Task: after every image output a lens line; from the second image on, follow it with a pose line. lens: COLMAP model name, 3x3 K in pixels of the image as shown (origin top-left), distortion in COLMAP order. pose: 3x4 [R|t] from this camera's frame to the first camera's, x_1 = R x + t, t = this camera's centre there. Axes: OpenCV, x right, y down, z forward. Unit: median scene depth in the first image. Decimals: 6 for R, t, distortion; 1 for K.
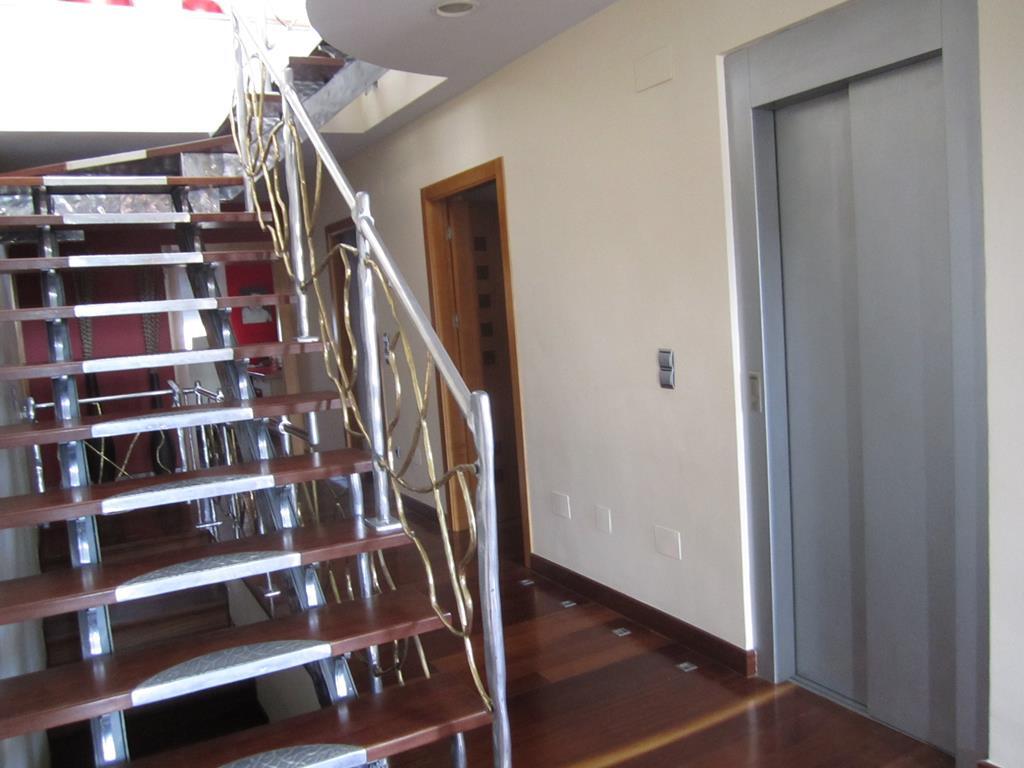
lens RADIAL K [[841.8, 0, 510.2], [0, 841.8, 388.0], [0, 0, 1]] dist [-0.042585, -0.006369]
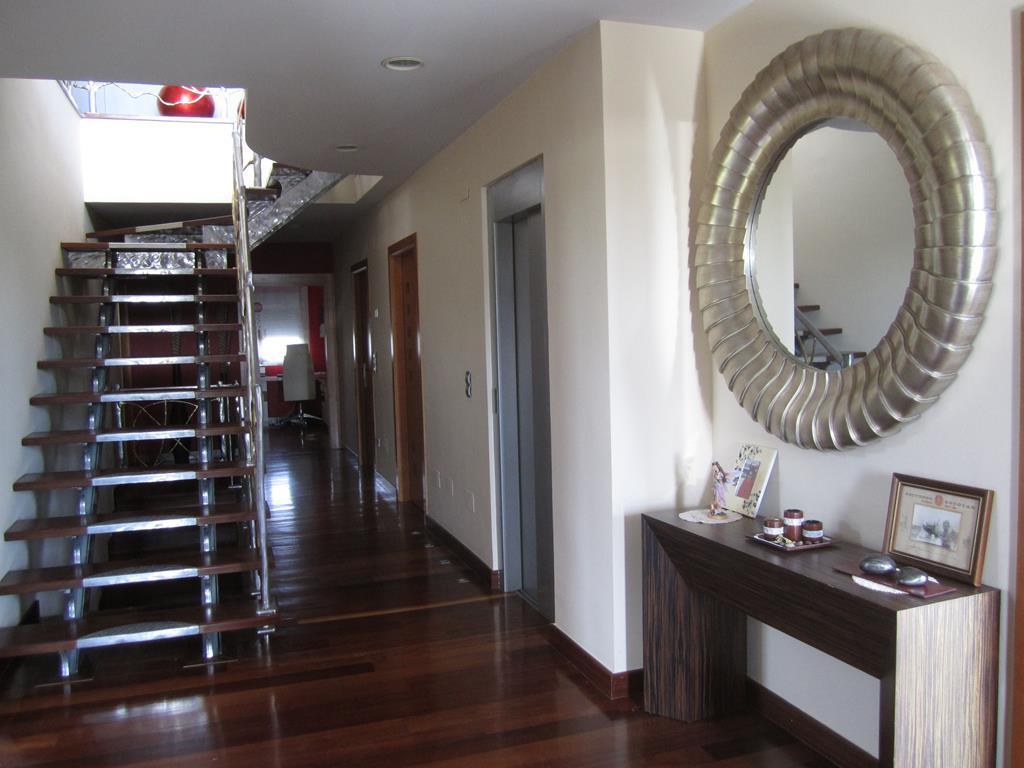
lens RADIAL K [[841.8, 0, 513.9], [0, 841.8, 381.2], [0, 0, 1]] dist [-0.042585, -0.006369]
pose [[0.986403, 0.054963, -0.154880, 0.463308], [-0.060428, 0.997697, -0.030798, 0.012943], [0.152831, 0.039739, 0.987453, -0.446801]]
